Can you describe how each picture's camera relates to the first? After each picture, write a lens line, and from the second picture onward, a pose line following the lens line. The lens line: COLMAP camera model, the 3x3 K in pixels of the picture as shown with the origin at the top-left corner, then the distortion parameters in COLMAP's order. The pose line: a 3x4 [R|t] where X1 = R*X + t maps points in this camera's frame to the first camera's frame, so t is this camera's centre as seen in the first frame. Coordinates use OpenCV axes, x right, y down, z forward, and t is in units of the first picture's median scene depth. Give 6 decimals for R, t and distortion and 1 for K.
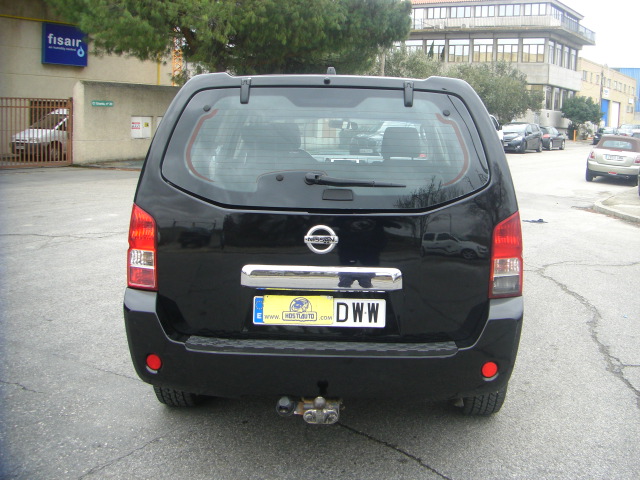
lens RADIAL K [[724.2, 0, 367.7], [0, 724.2, 195.7], [0, 0, 1]] dist [-0.192673, 0.154534]
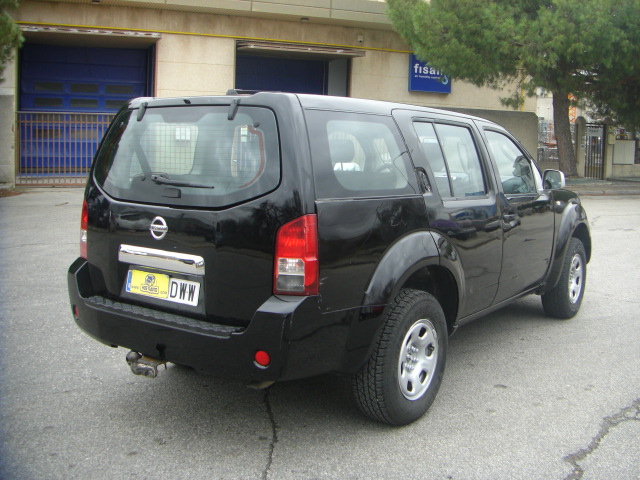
lens RADIAL K [[724.2, 0, 367.7], [0, 724.2, 195.7], [0, 0, 1]] dist [-0.192673, 0.154534]
pose [[0.841331, 0.036042, -0.539317, 0.709146], [-0.055674, 0.998246, -0.020140, 0.007583], [0.537645, 0.046971, 0.841862, 0.124932]]
